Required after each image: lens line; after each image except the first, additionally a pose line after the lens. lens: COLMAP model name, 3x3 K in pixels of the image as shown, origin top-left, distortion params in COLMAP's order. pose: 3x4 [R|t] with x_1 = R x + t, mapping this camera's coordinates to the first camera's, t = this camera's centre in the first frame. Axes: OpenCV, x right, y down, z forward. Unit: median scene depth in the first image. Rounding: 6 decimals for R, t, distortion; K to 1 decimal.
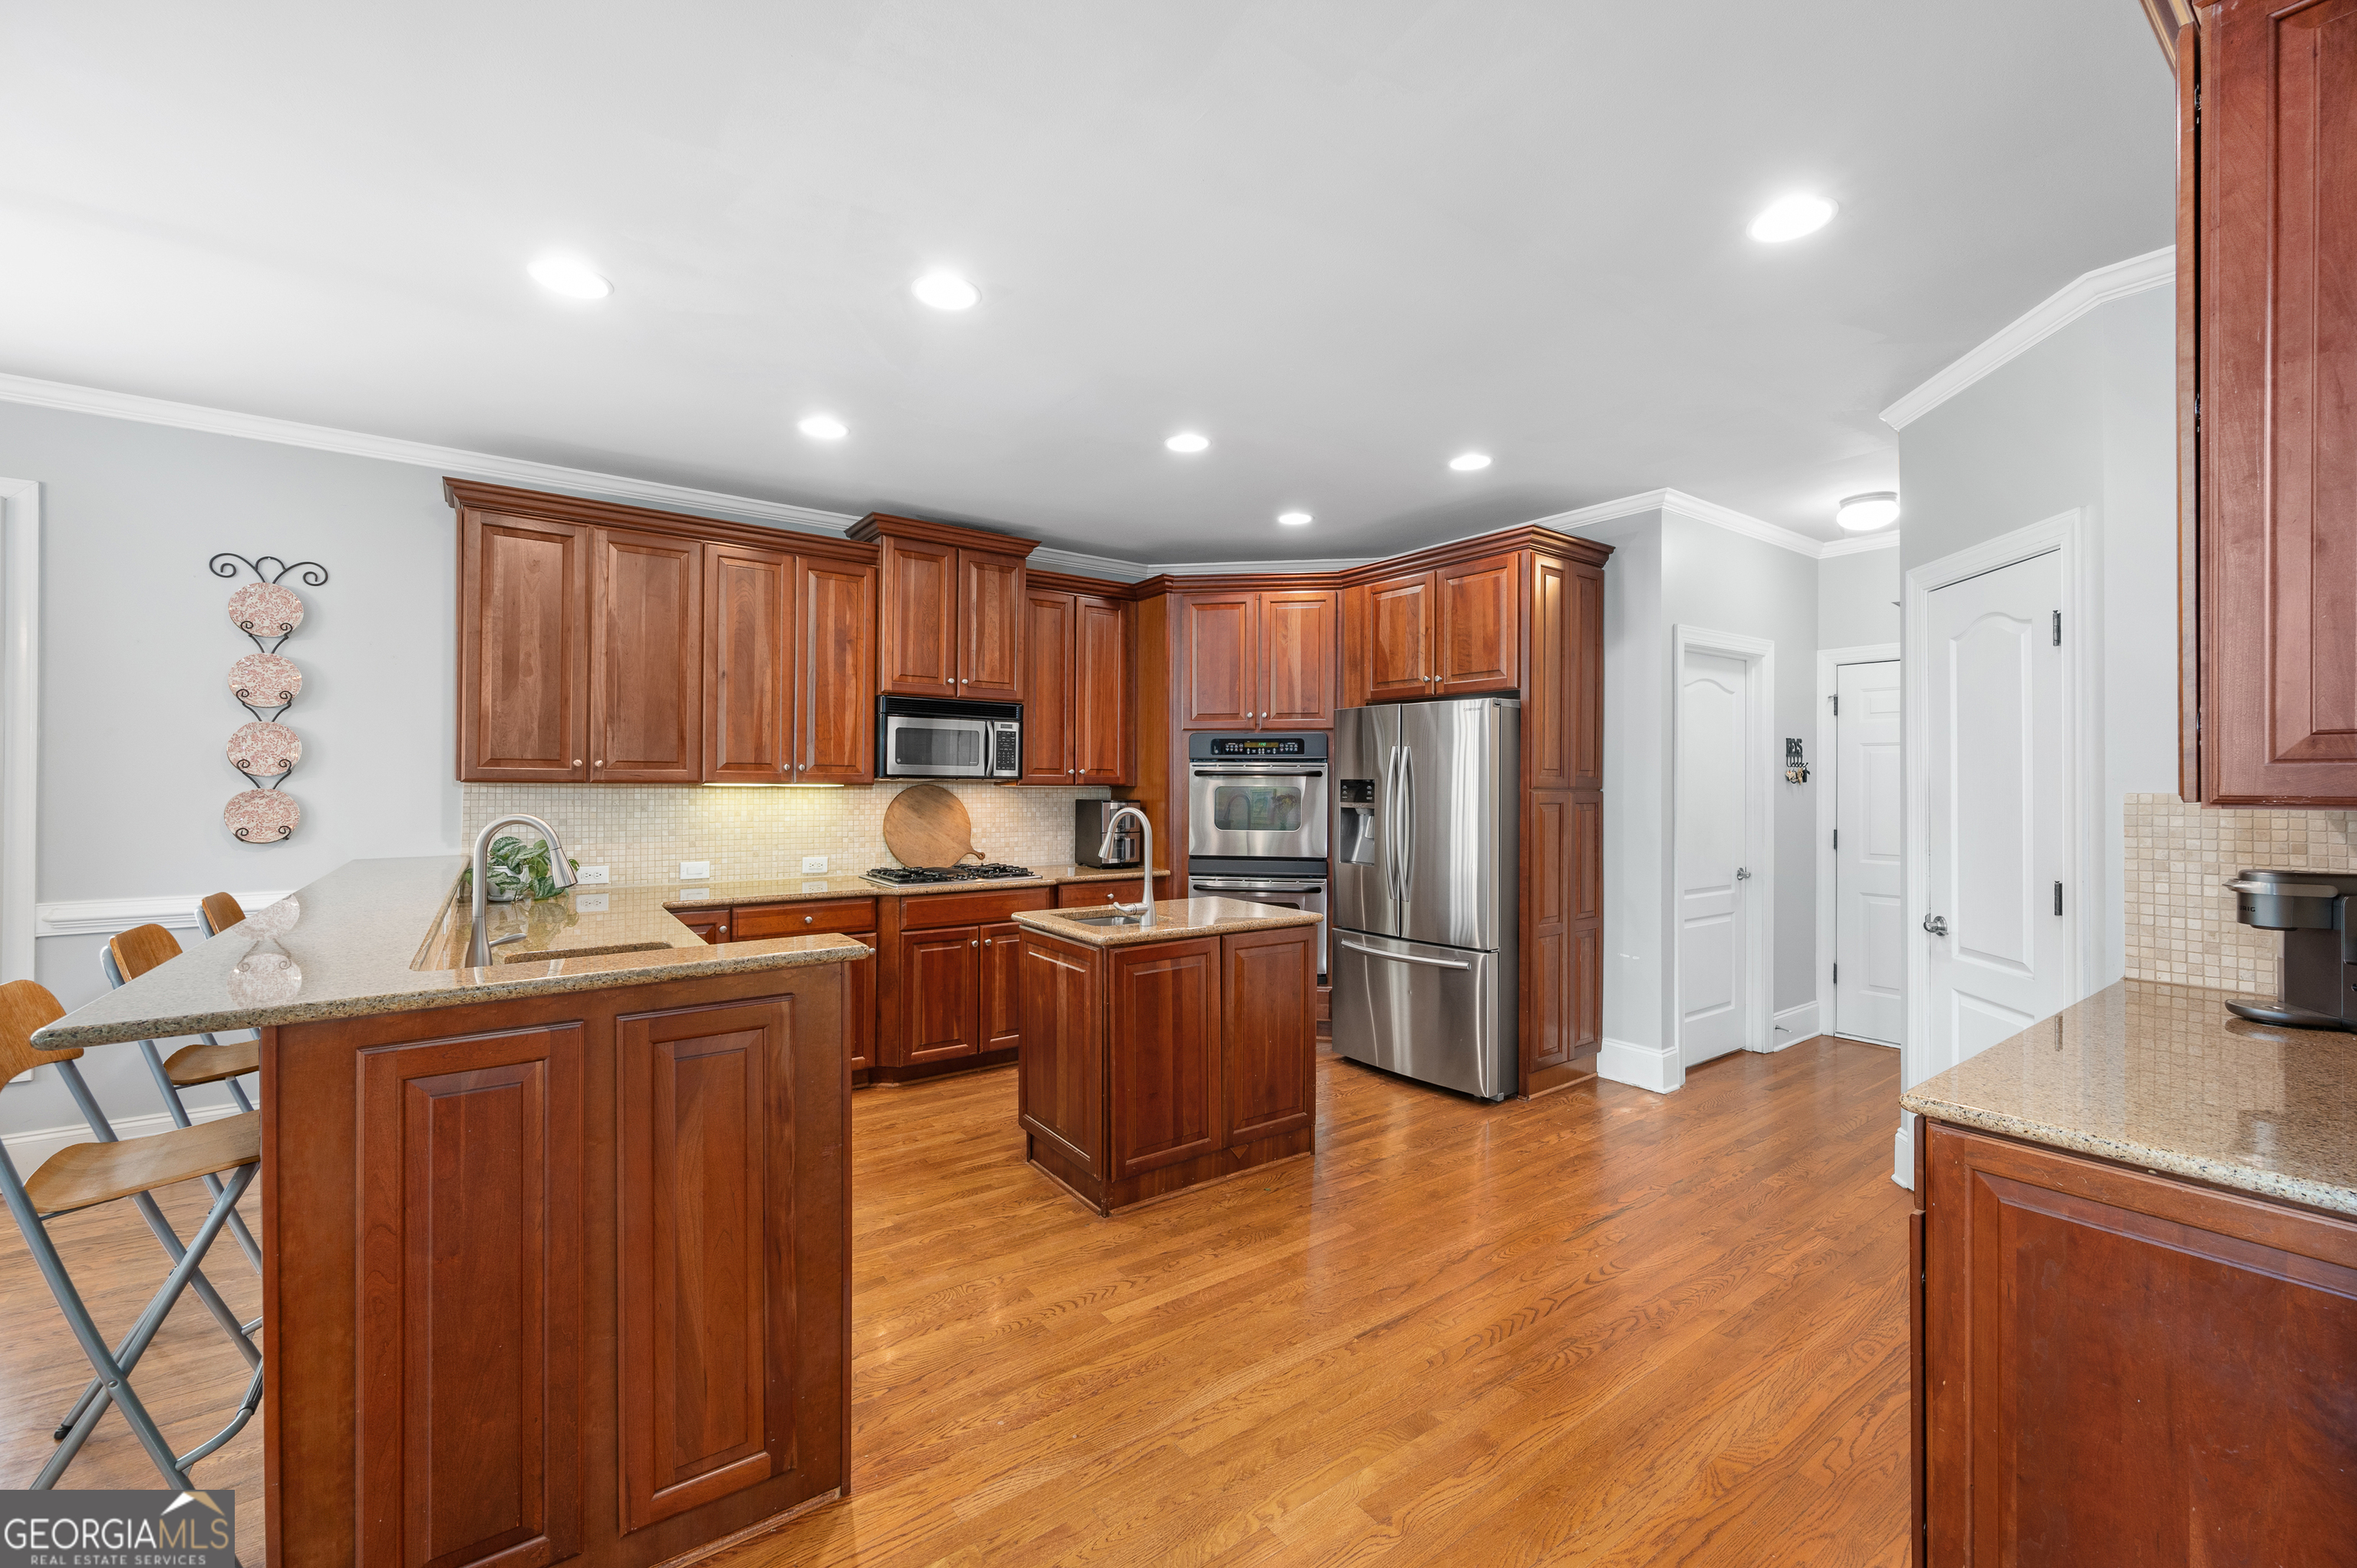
lens RADIAL K [[941.3, 0, 1180.7], [0, 941.3, 777.8], [0, 0, 1]] dist [0.000521, -0.000065]
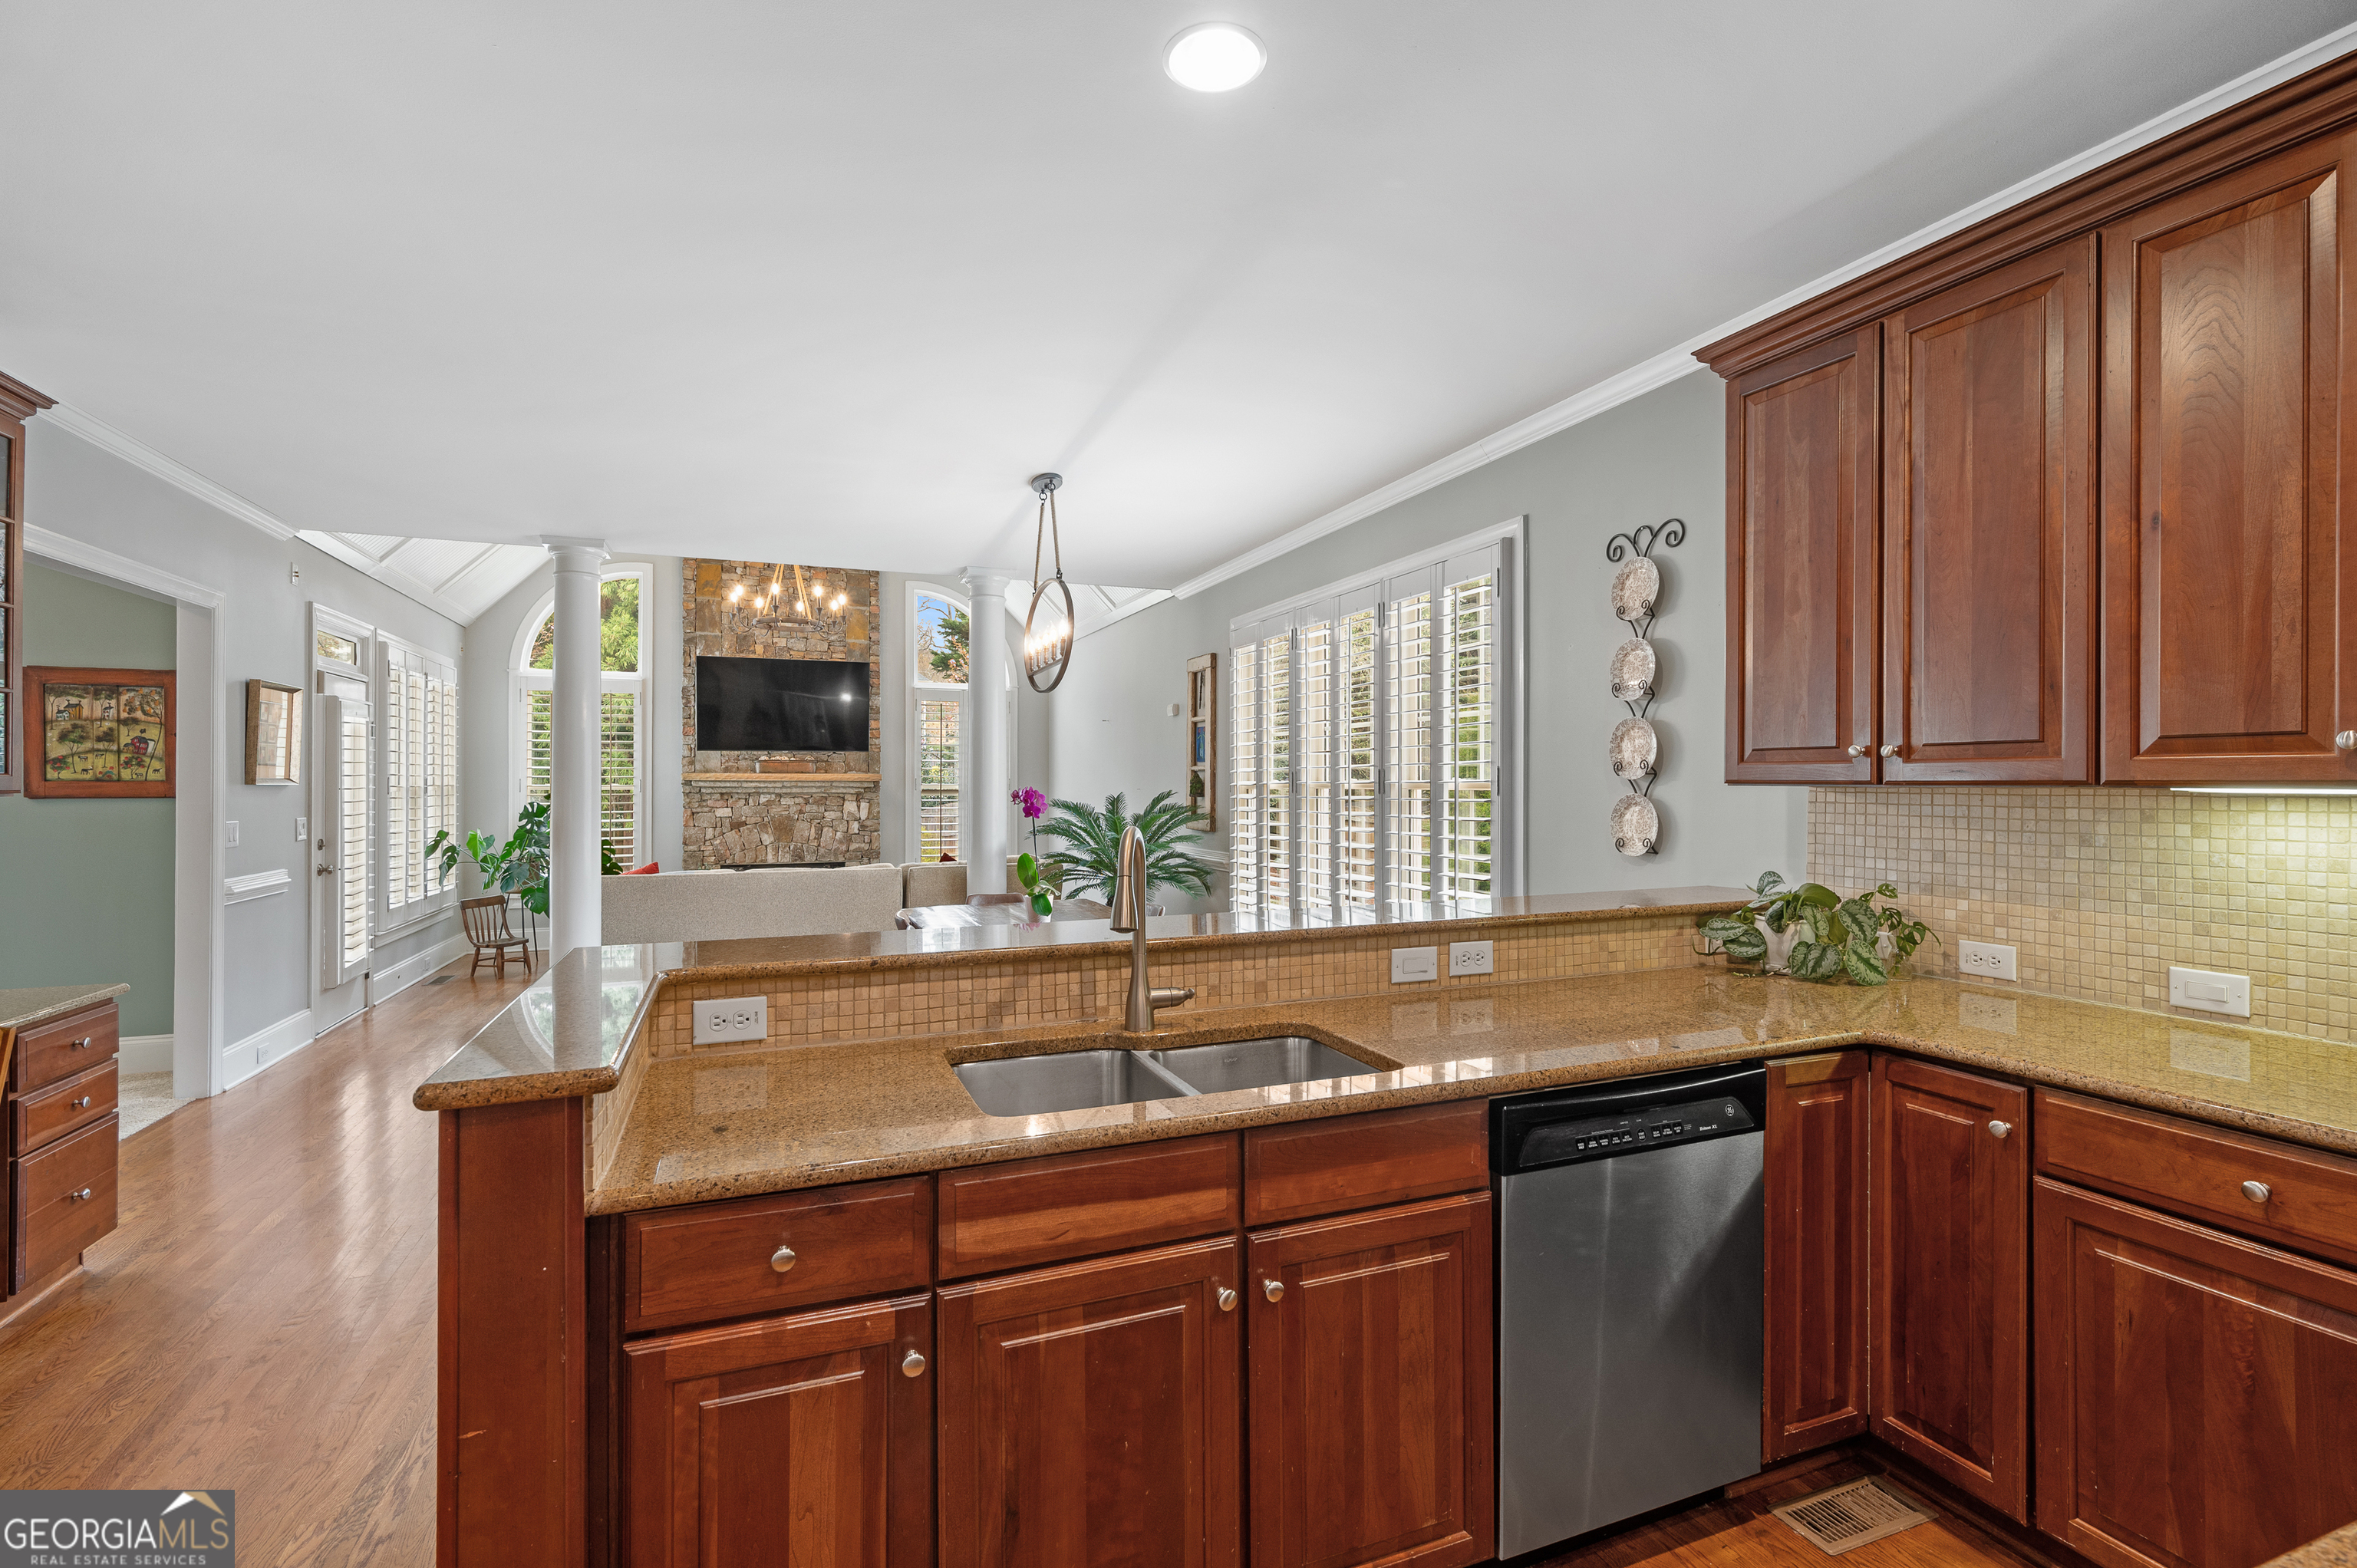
lens RADIAL K [[1050.3, 0, 1178.5], [0, 1050.3, 784.0], [0, 0, 1]] dist [-0.000622, 0.000192]
pose [[-0.241064, -0.003879, -0.970501, 0.056035], [0.006570, 0.999963, -0.005629, 0.004048], [0.970487, -0.007733, -0.241030, 0.642407]]
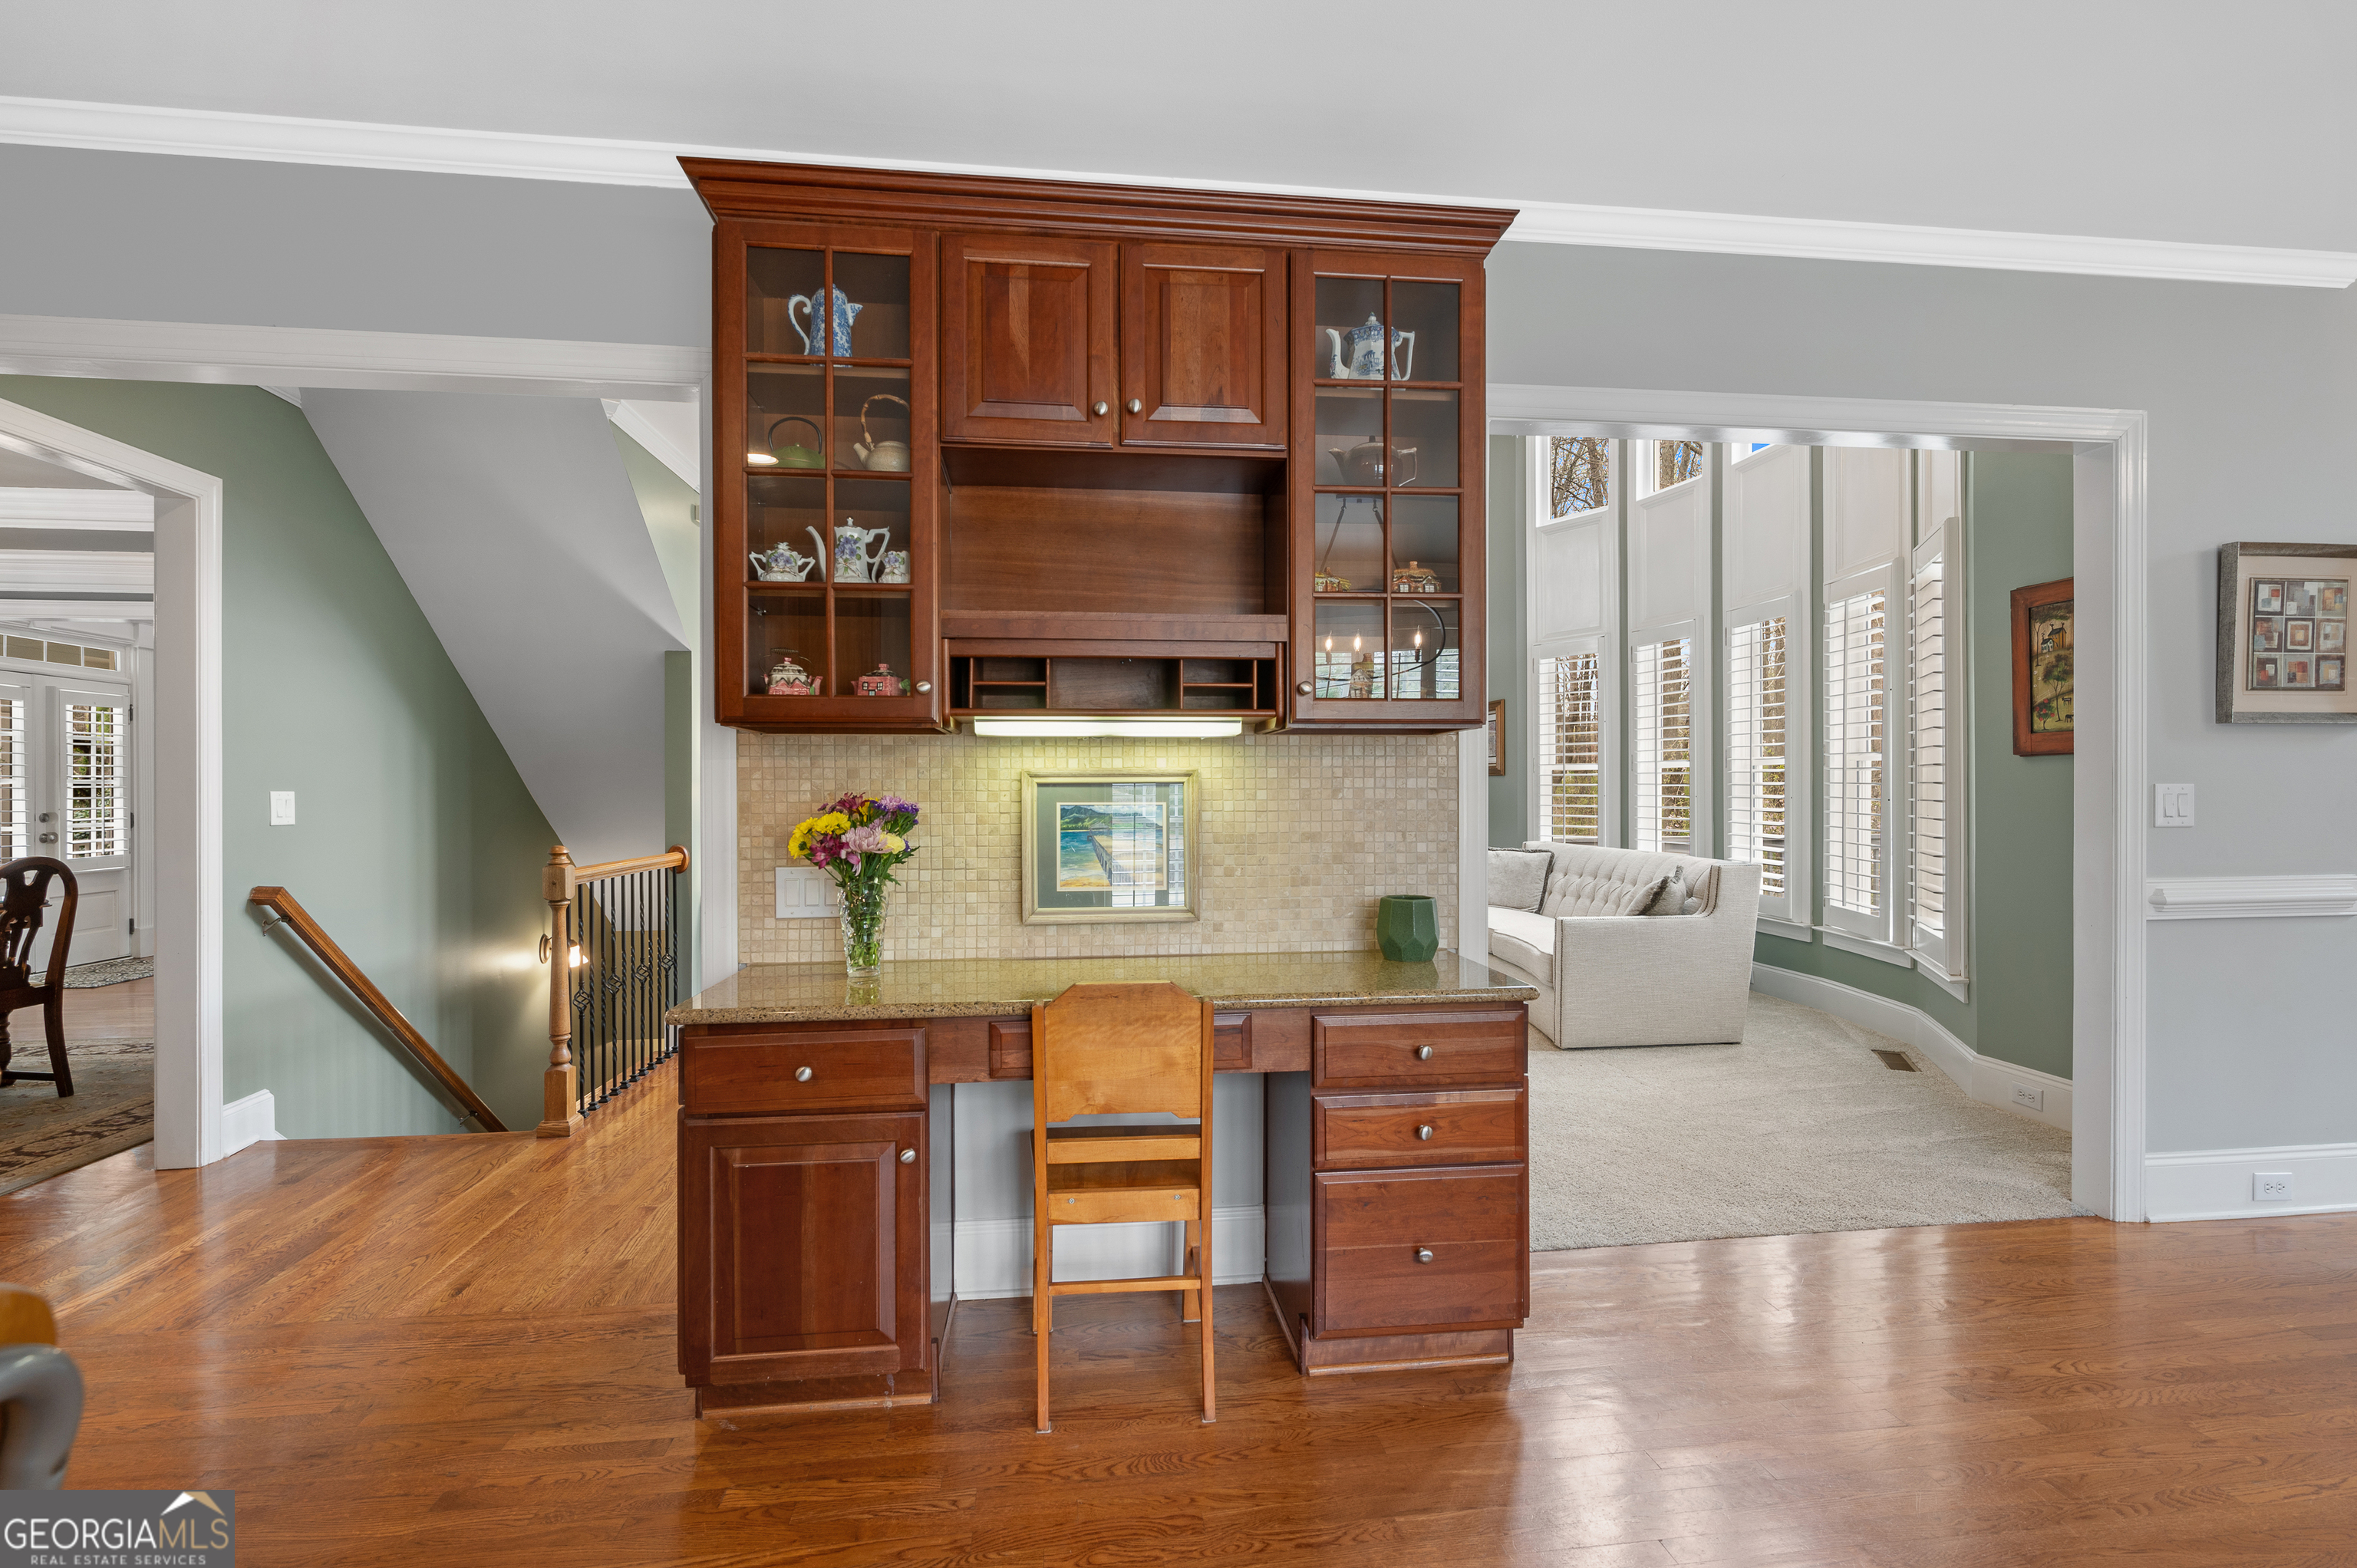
lens RADIAL K [[1080.7, 0, 1183.2], [0, 1080.7, 793.2], [0, 0, 1]] dist [-0.000441, -0.000074]
pose [[-0.877315, -0.001953, 0.479911, -0.538922], [-0.002752, 0.999996, -0.000962, 0.037993], [-0.479907, -0.002164, -0.877317, 0.325201]]
